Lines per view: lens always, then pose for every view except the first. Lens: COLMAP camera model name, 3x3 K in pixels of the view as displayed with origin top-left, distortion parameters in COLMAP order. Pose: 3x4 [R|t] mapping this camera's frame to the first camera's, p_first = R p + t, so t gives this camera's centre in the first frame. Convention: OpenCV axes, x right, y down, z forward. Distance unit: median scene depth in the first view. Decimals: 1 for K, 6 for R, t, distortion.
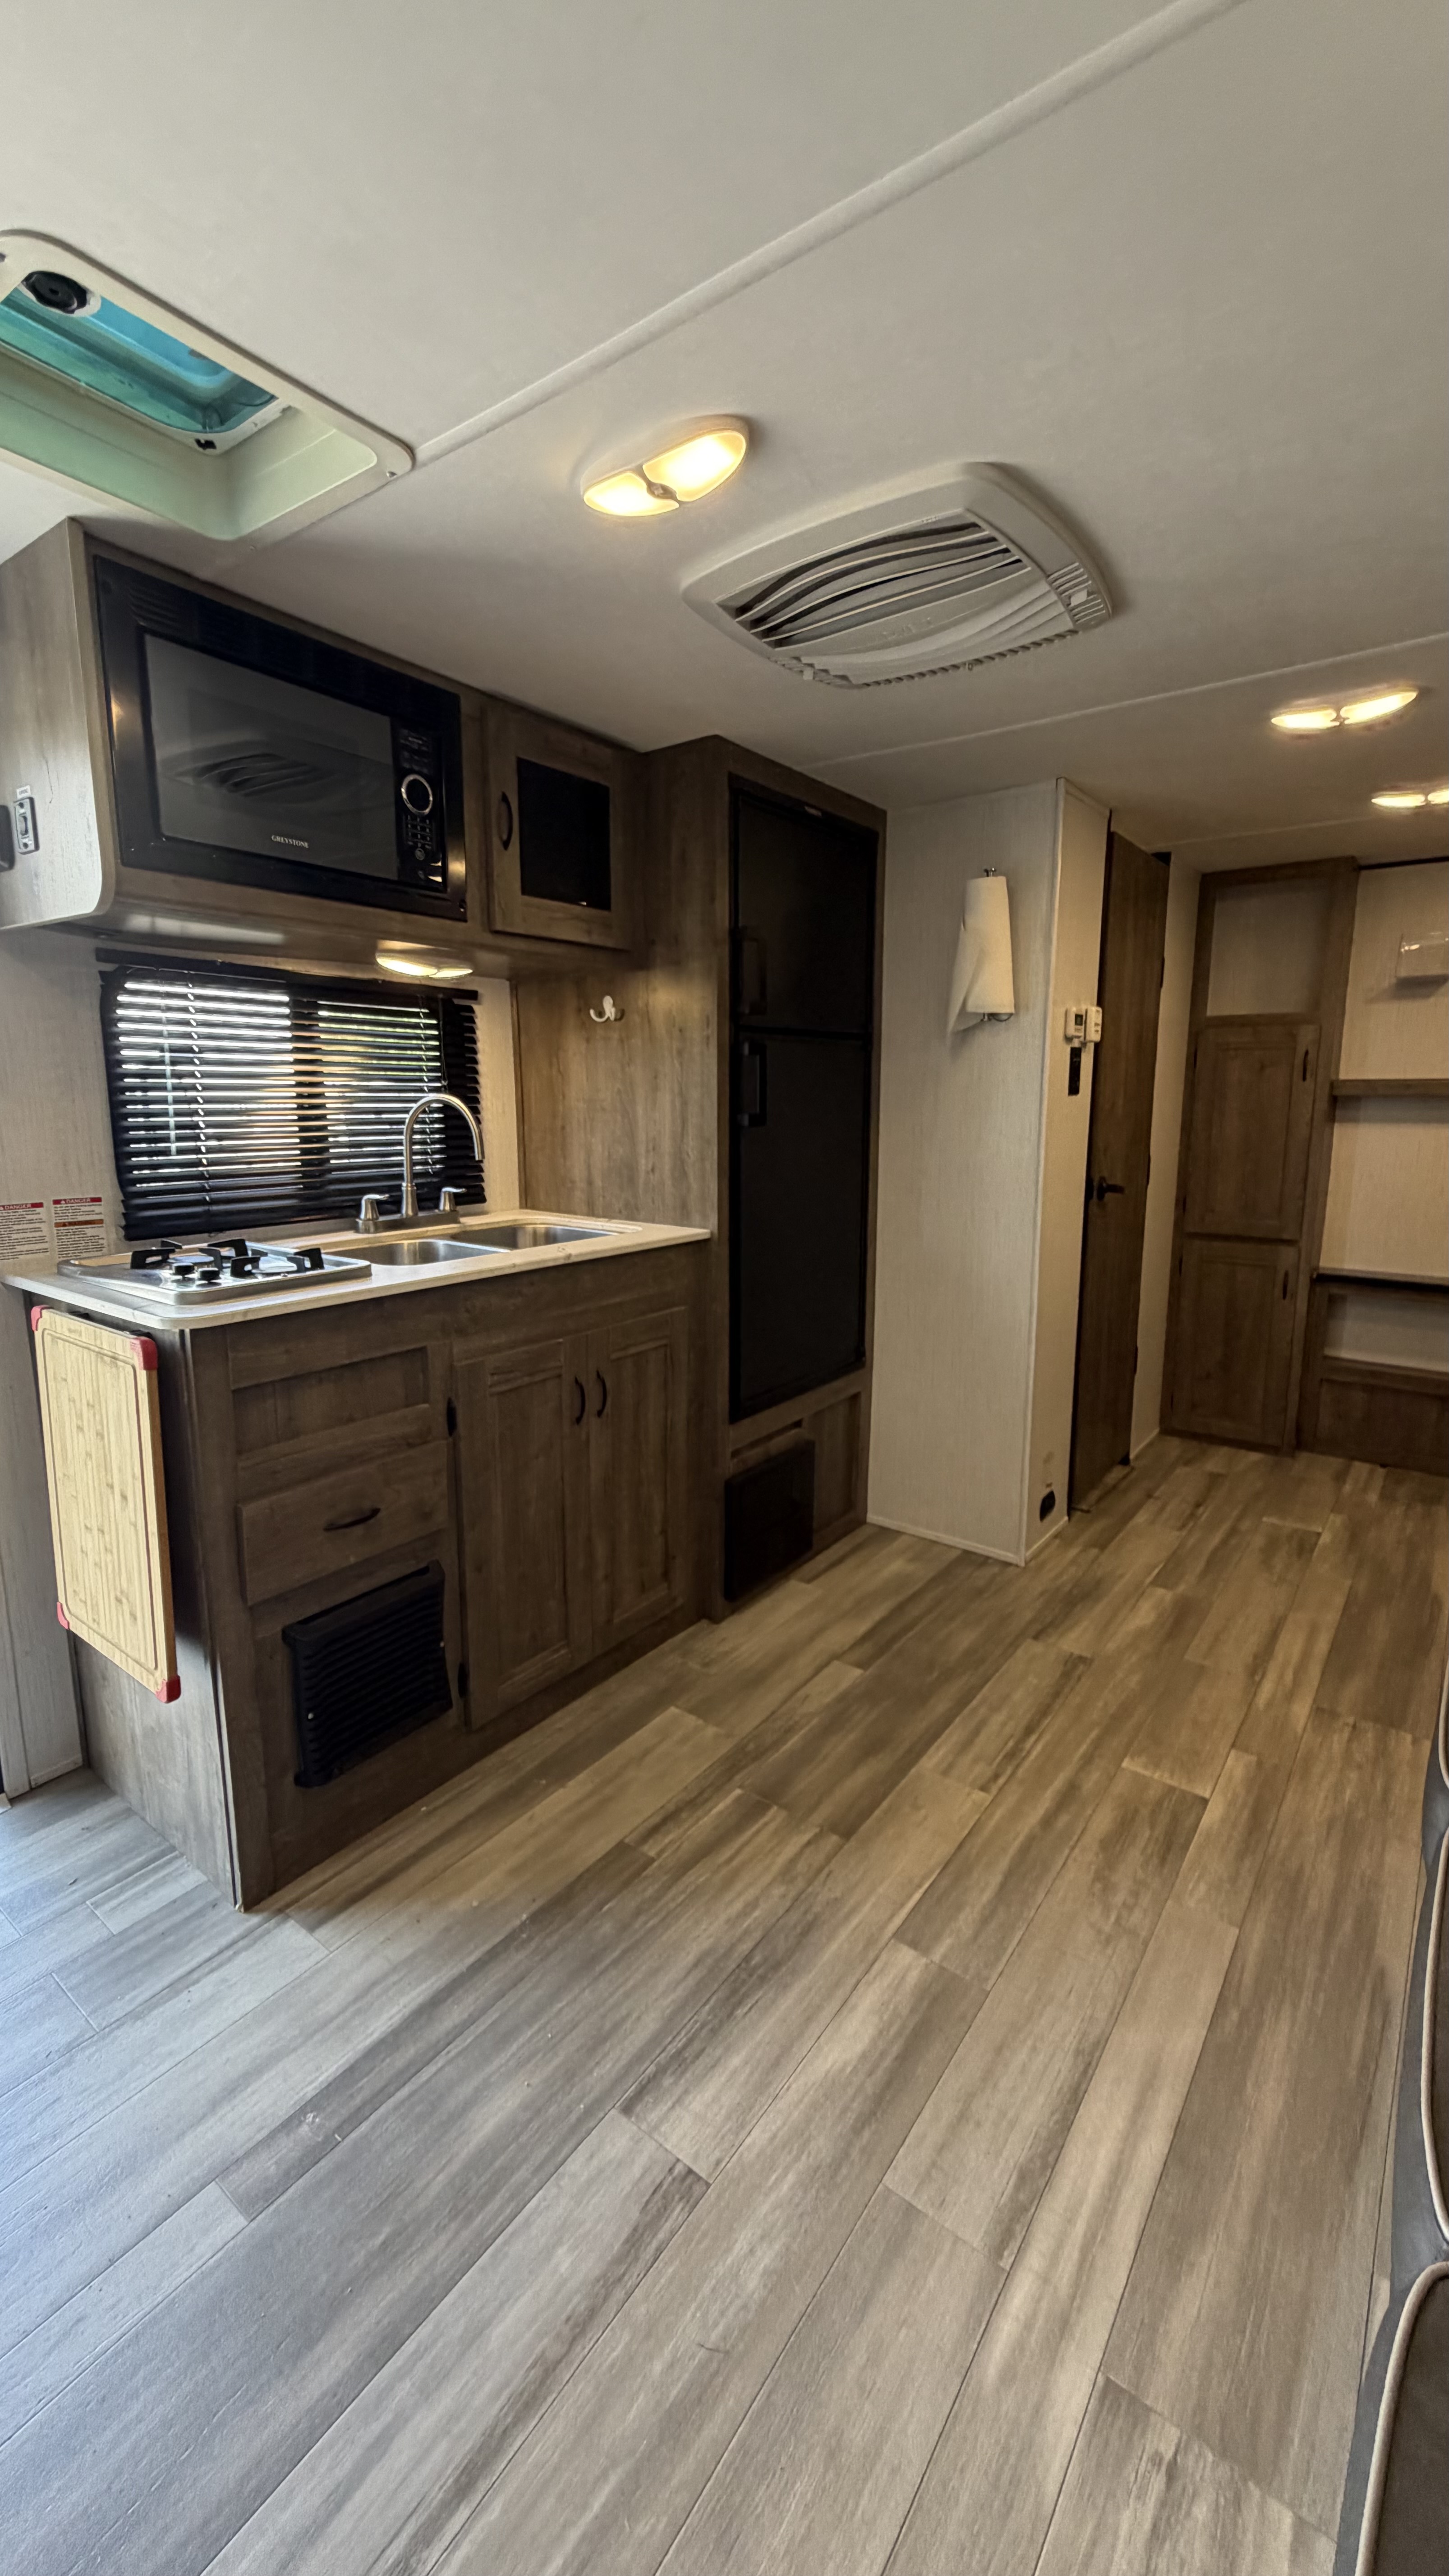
lens RADIAL K [[1025.7, 0, 723.2], [0, 1025.7, 1279.0], [0, 0, 1]] dist [-0.000751, 0.000627]
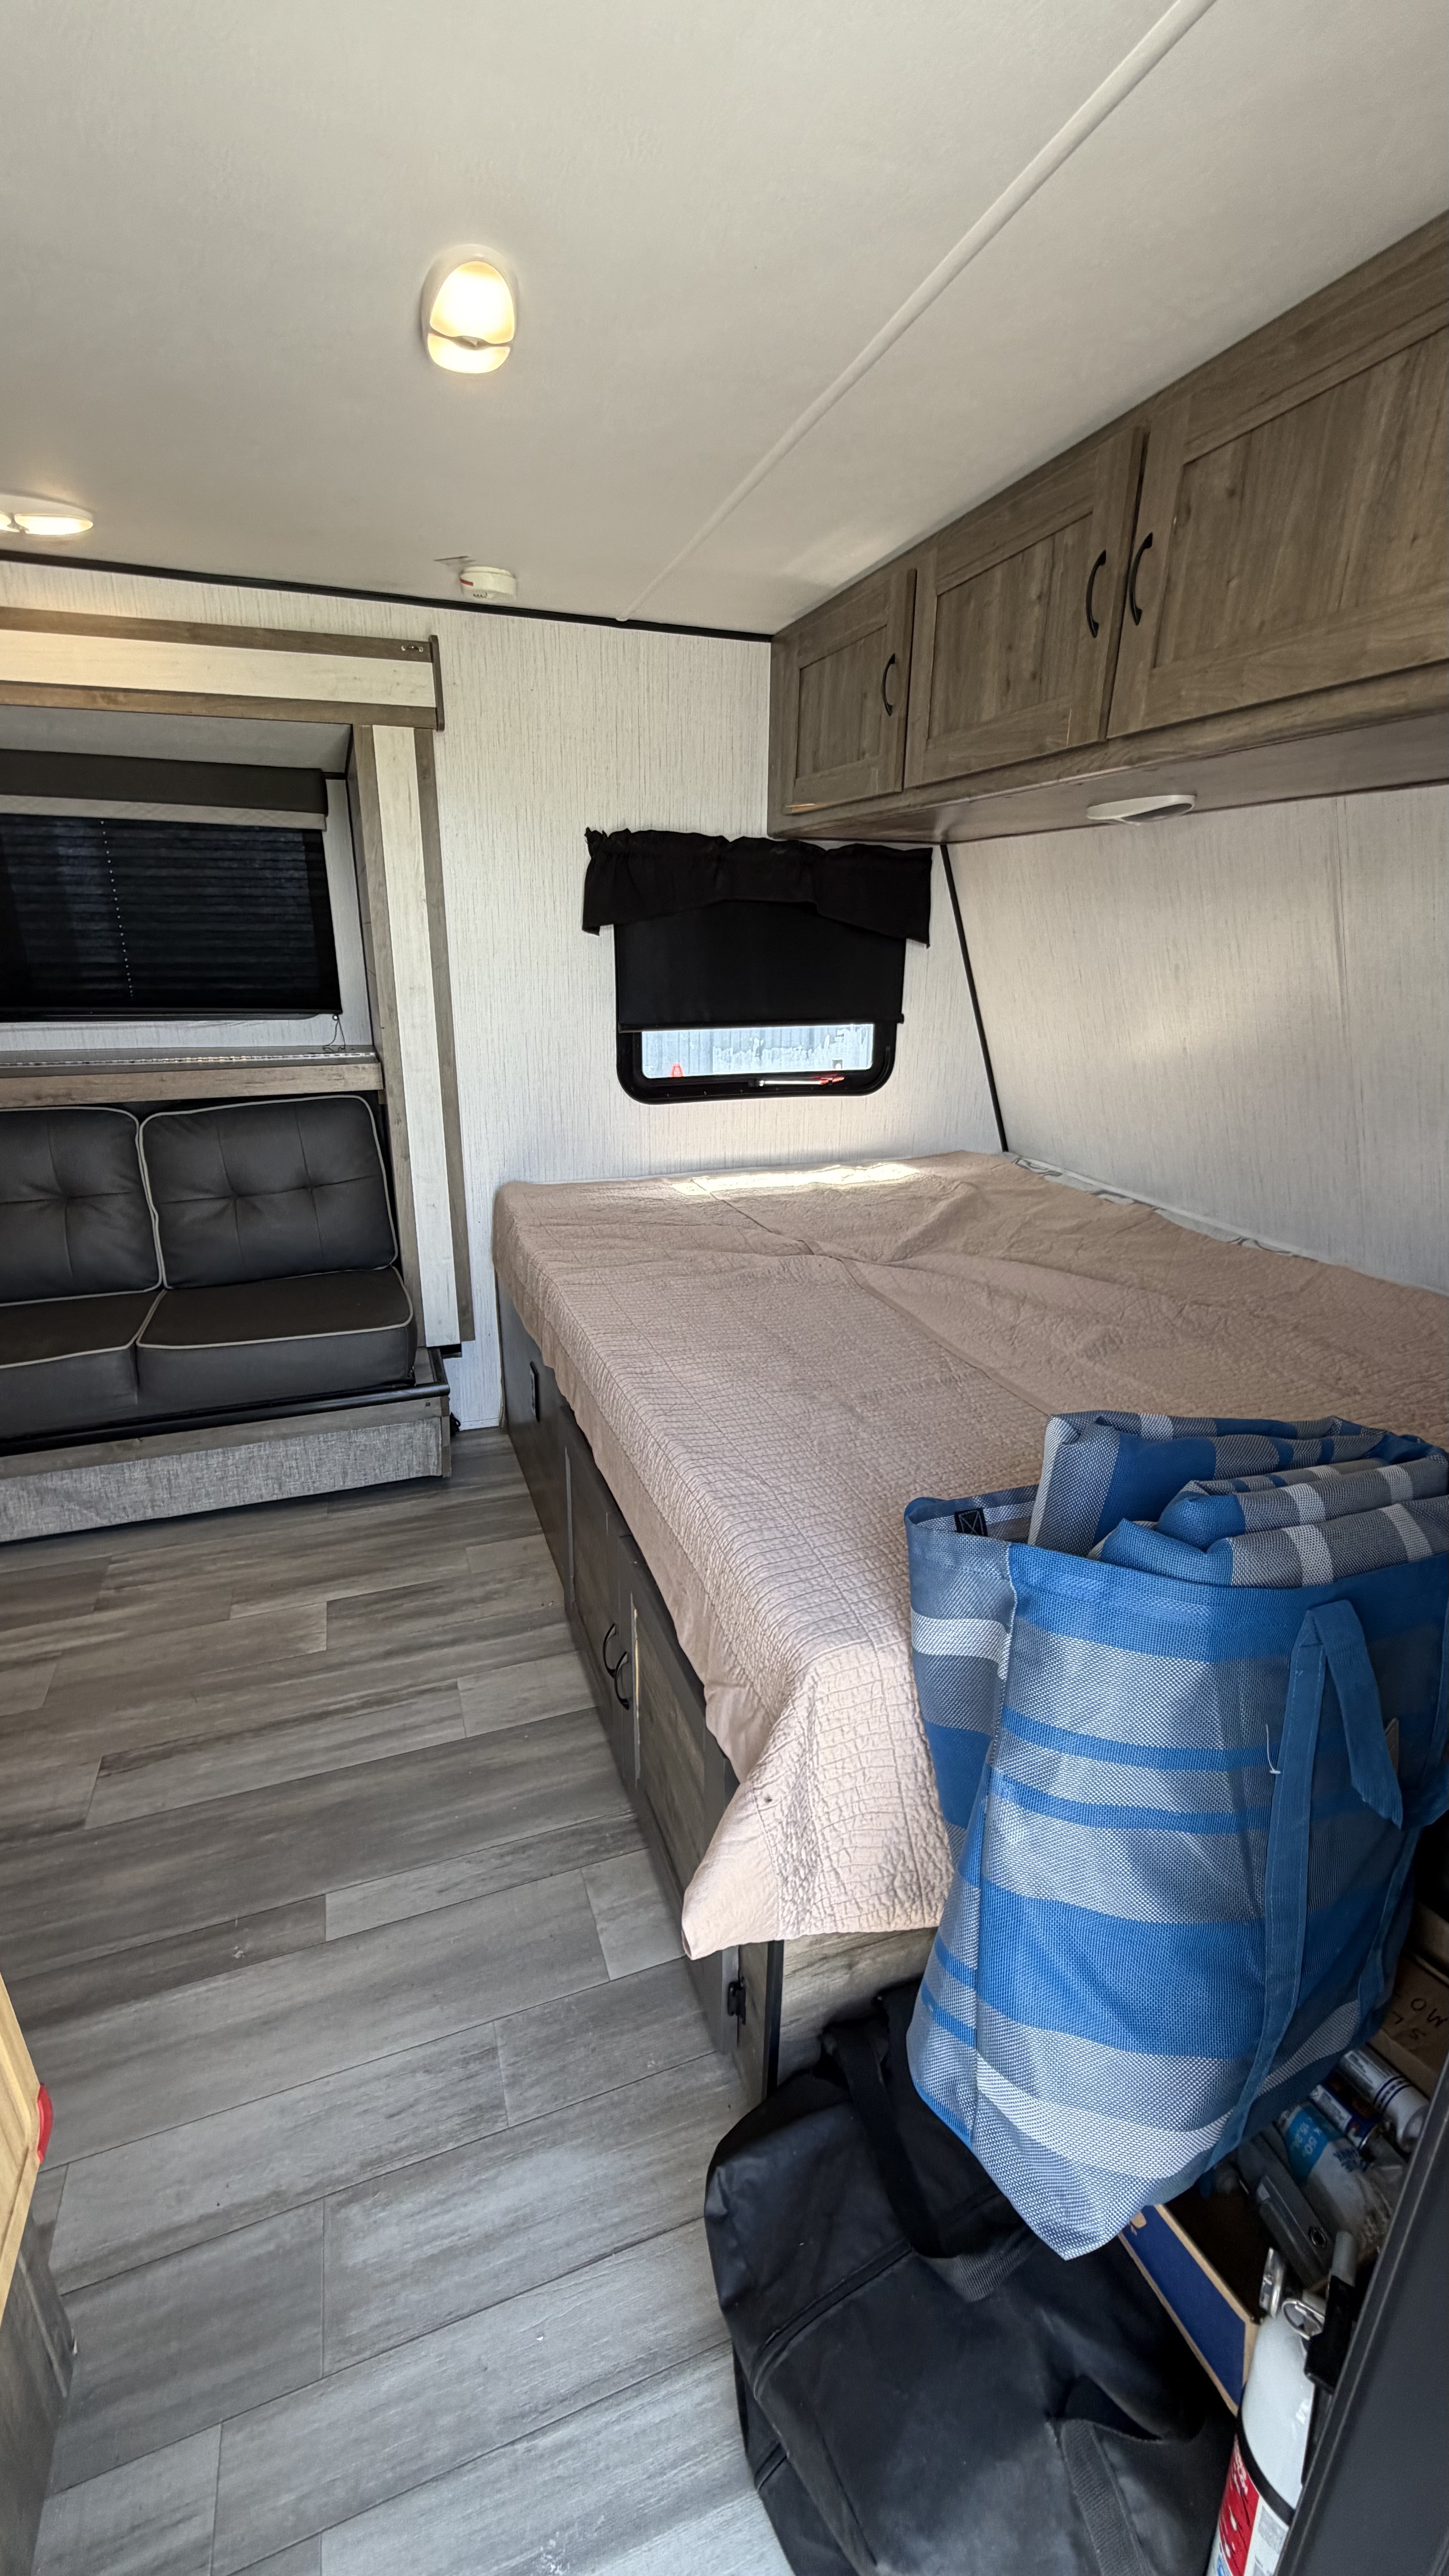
lens RADIAL K [[1025.7, 0, 723.2], [0, 1025.7, 1279.0], [0, 0, 1]] dist [-0.000751, 0.000627]
pose [[-0.837500, -0.188041, 0.513064, -0.956238], [0.088090, 0.880184, 0.466386, -0.201421], [-0.539291, 0.435794, -0.720590, 0.913399]]
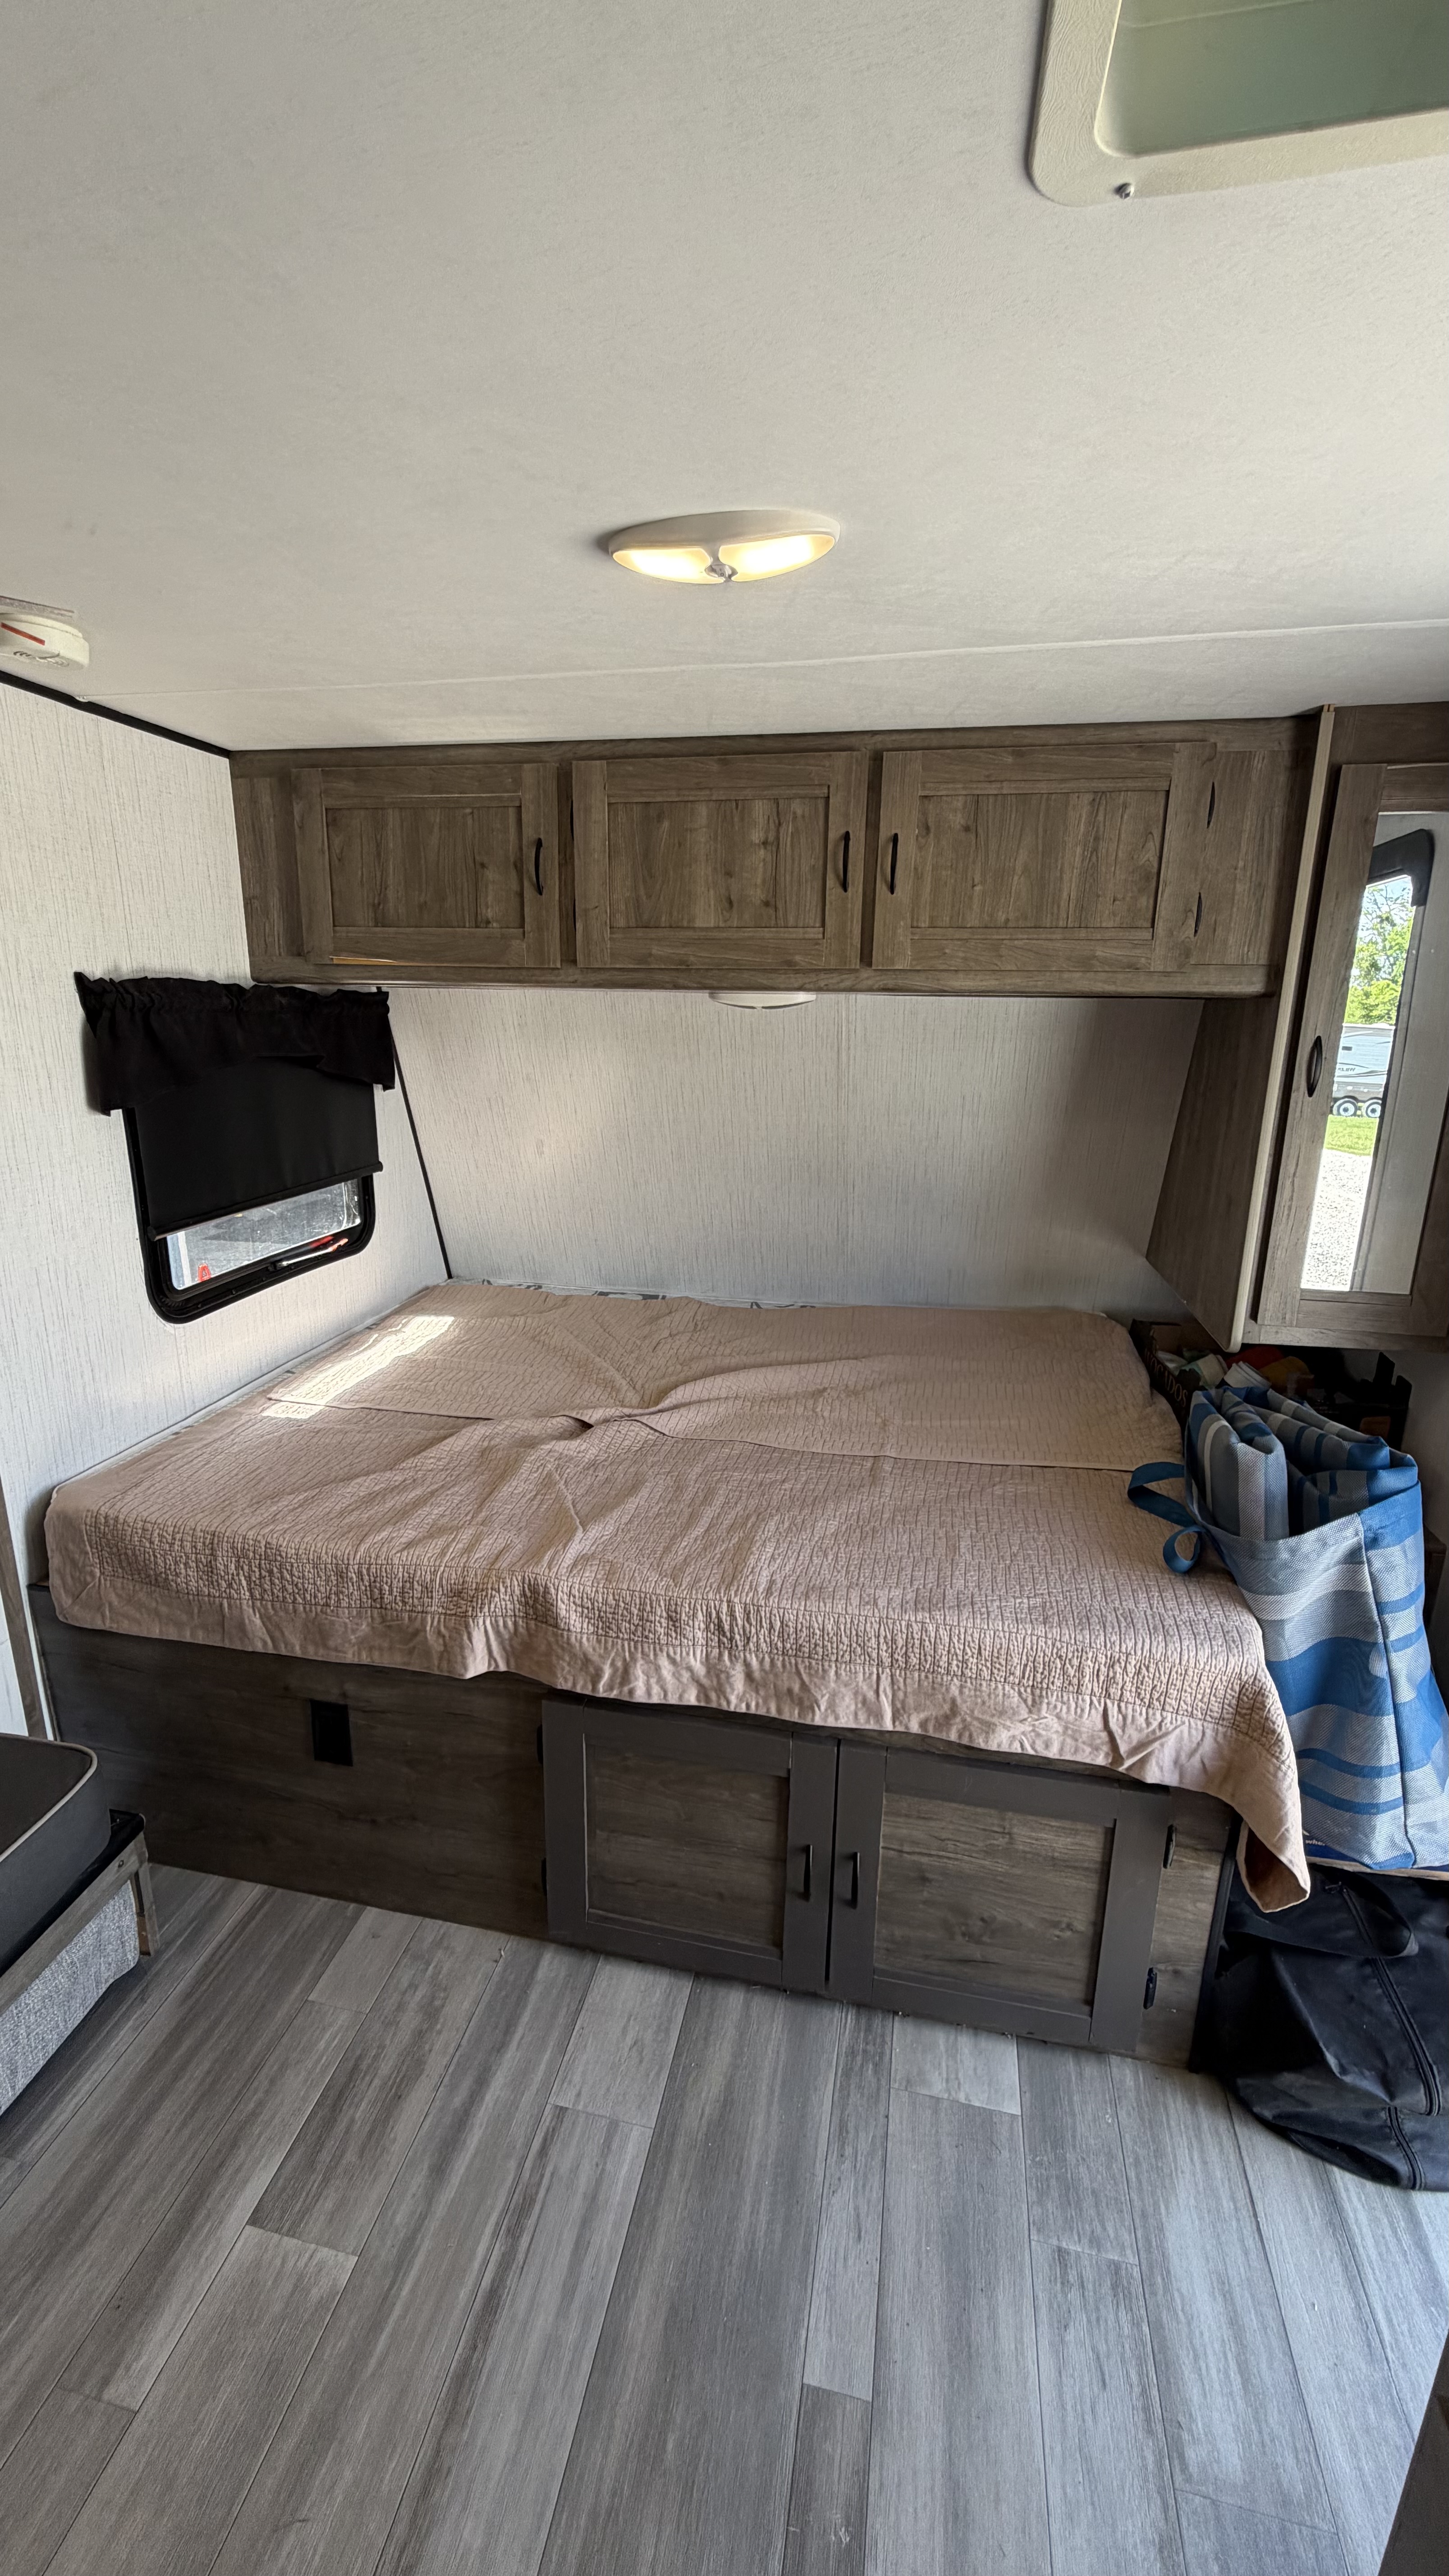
lens RADIAL K [[1025.7, 0, 723.2], [0, 1025.7, 1279.0], [0, 0, 1]] dist [-0.000751, 0.000627]
pose [[-0.905439, 0.093996, -0.413938, -0.057186], [-0.095530, 0.905034, 0.414472, -0.314628], [0.413587, 0.414823, -0.810474, 0.923658]]
